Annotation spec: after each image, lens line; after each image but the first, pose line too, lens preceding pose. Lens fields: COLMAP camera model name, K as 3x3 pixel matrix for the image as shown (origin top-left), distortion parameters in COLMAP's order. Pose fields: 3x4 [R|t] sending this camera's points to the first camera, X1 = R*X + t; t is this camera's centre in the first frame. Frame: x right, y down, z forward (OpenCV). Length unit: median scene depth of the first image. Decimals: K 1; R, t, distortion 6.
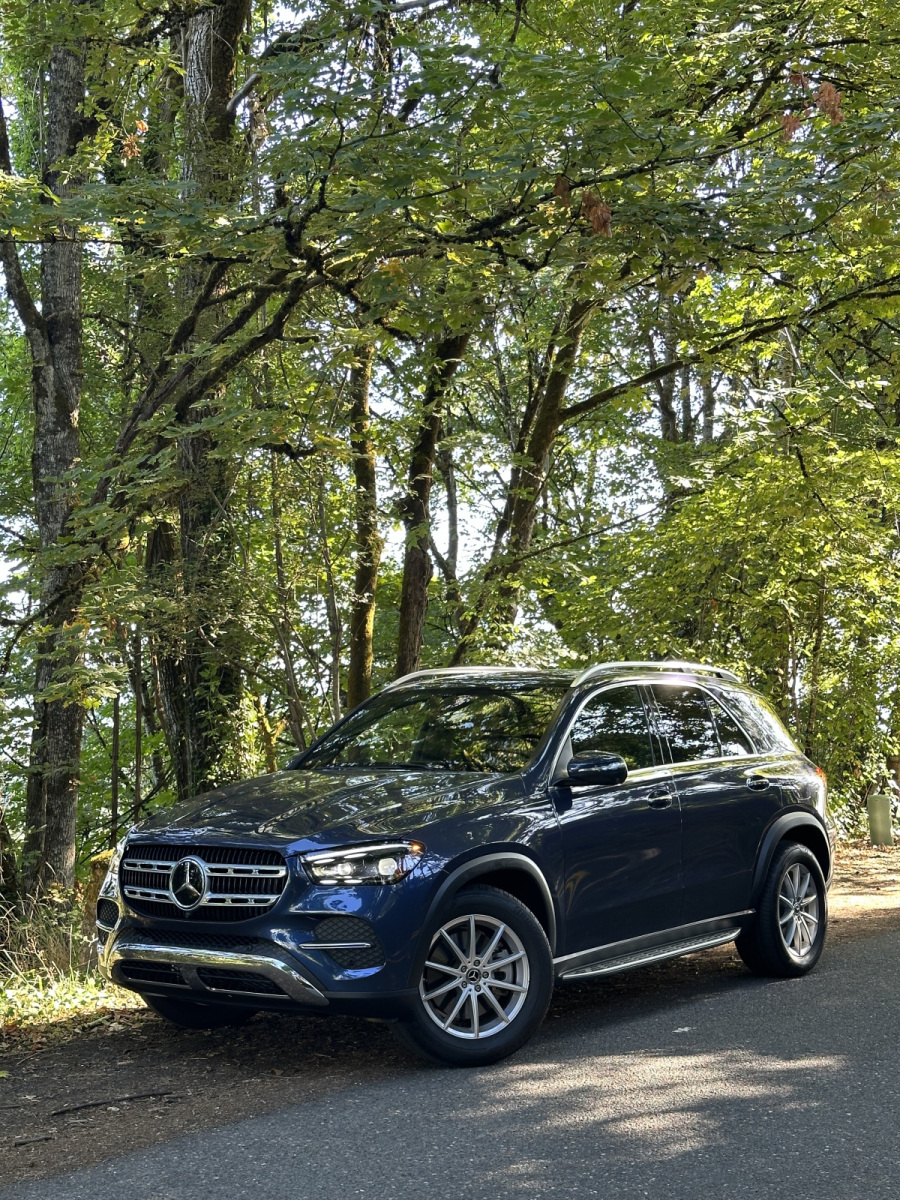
lens RADIAL K [[1709.6, 0, 449.9], [0, 1709.6, 601.9], [0, 0, 1]] dist [0.186434, -0.332734]
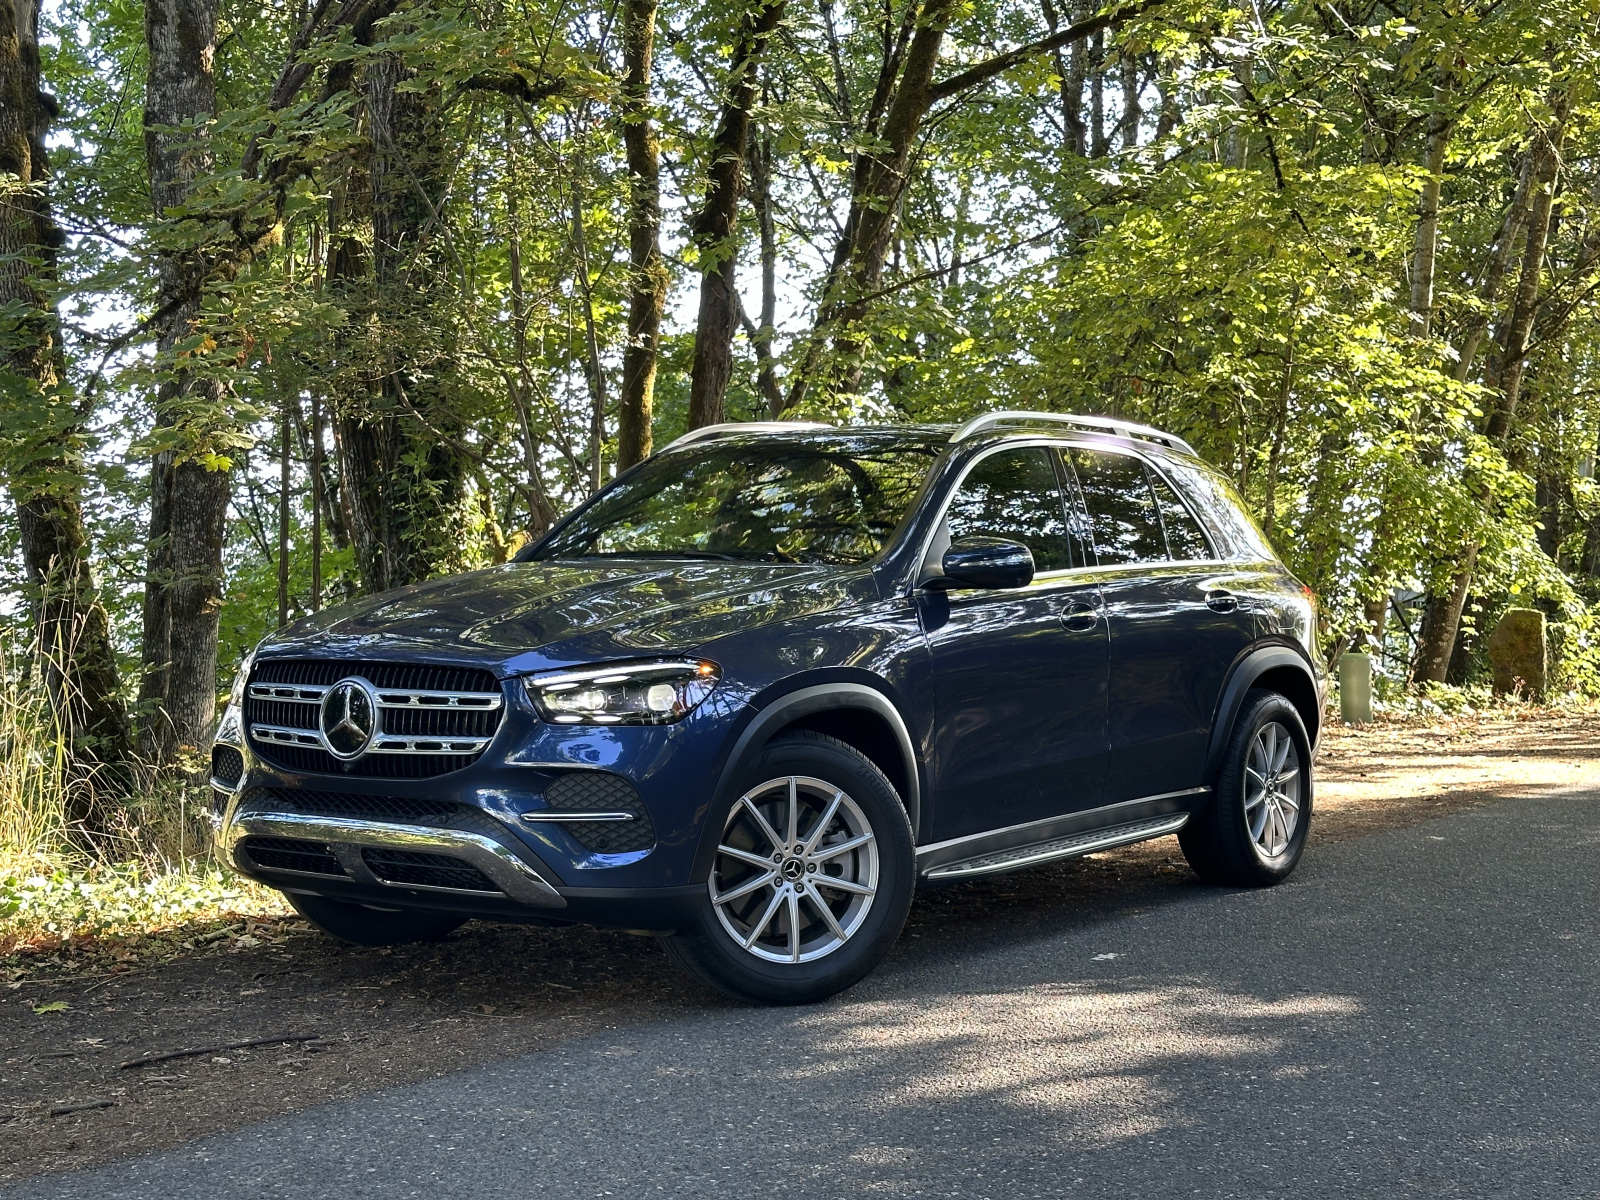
lens RADIAL K [[2233.1, 0, 798.8], [0, 2233.1, 598.7], [0, 0, 1]] dist [0.153217, -0.140075]
pose [[0.999683, 0.017456, 0.018144, -0.001032], [-0.018782, 0.996955, 0.075682, 0.050234], [-0.016768, -0.075999, 0.996967, 0.163198]]
